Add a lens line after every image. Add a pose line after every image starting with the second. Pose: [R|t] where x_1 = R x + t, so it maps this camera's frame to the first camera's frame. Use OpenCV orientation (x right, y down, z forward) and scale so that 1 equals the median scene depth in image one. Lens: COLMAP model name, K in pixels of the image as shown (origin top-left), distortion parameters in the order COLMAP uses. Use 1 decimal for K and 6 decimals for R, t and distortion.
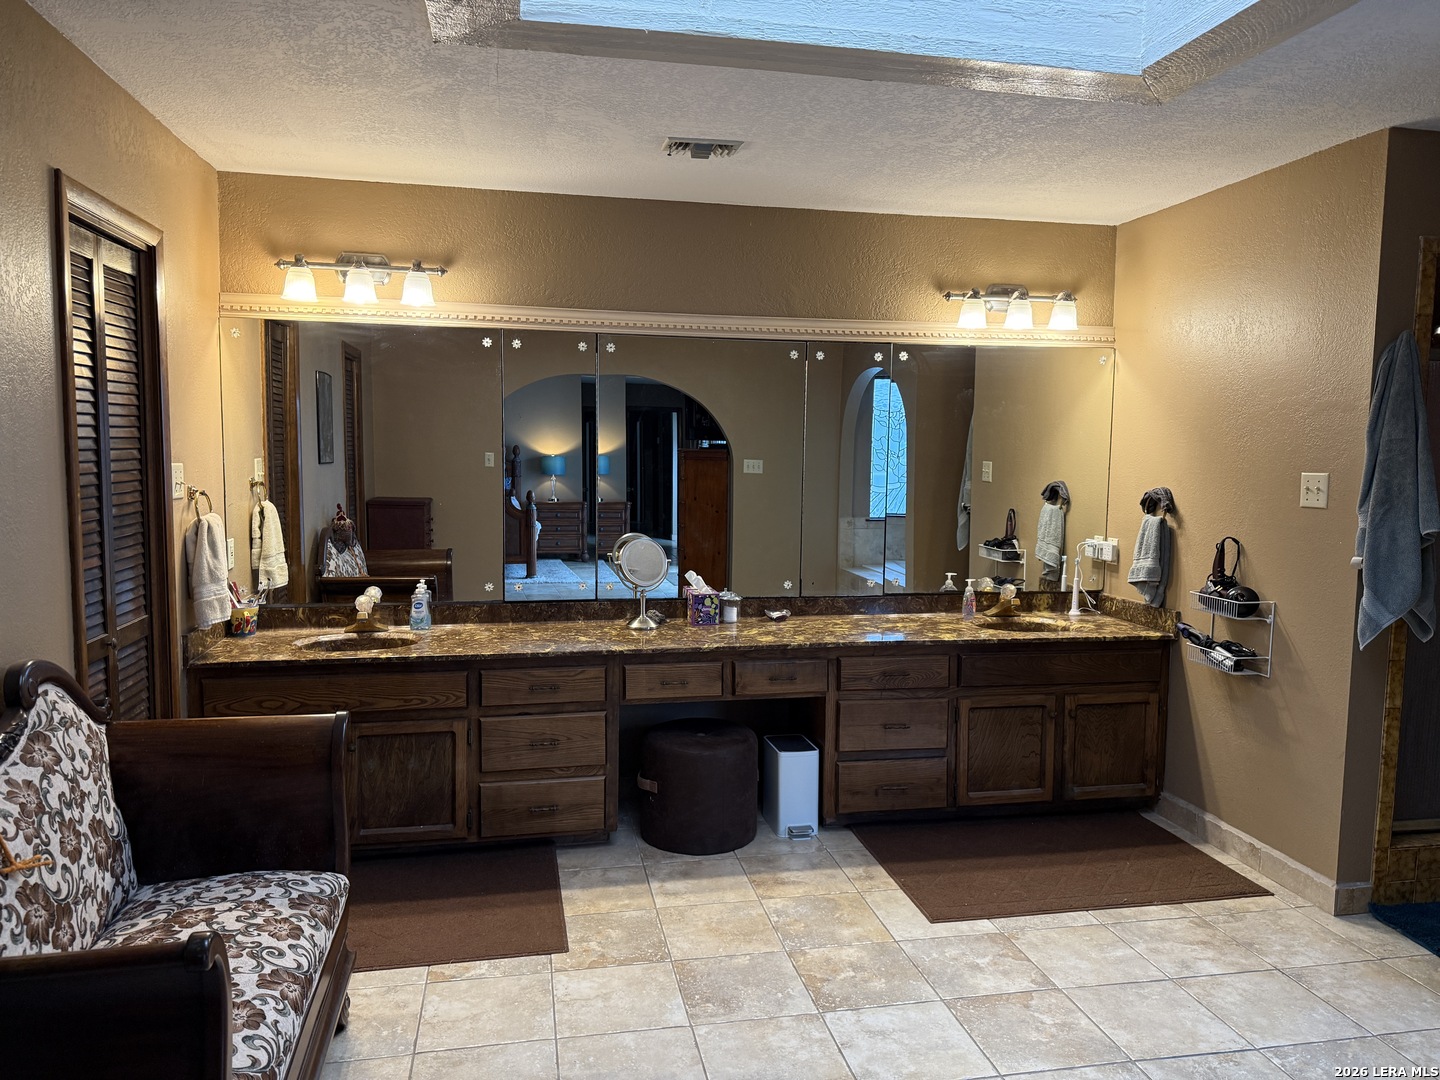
lens RADIAL K [[1016.4, 0, 720.0], [0, 1016.4, 540.0], [0, 0, 1]] dist [0.003656, -0.003024]
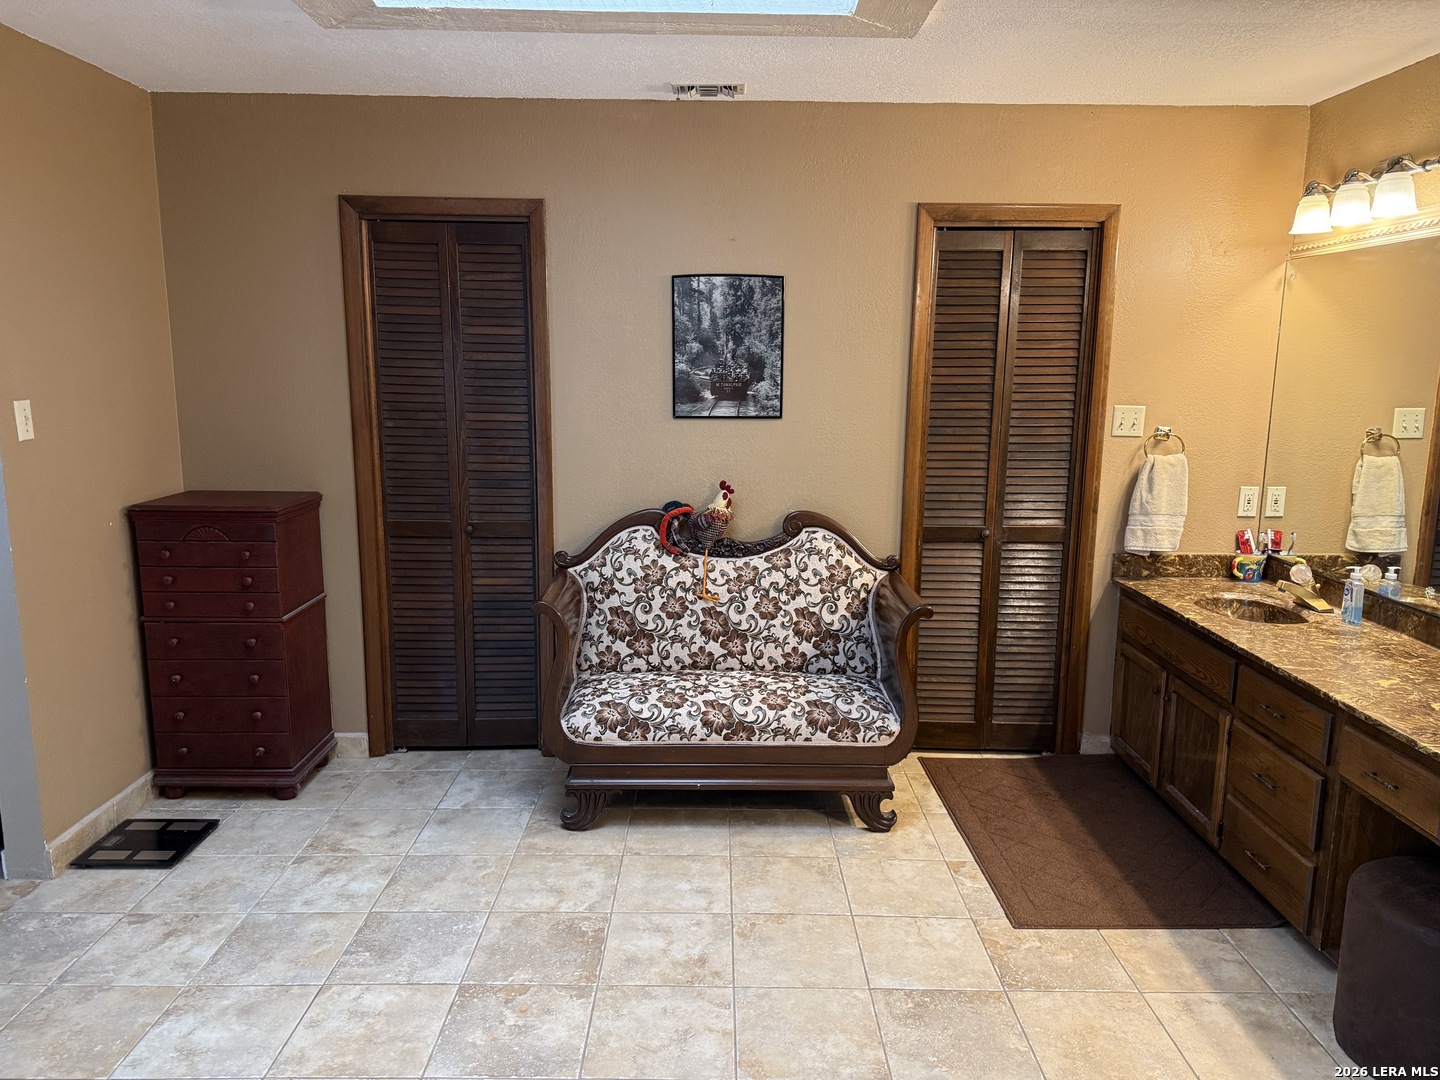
lens RADIAL K [[1016.4, 0, 720.0], [0, 1016.4, 540.0], [0, 0, 1]] dist [0.003656, -0.003024]
pose [[-0.212278, 0.152841, -0.965183, 0.801083], [-0.095003, 0.979786, 0.176048, -0.096910], [0.972580, 0.129067, -0.193467, 0.896451]]
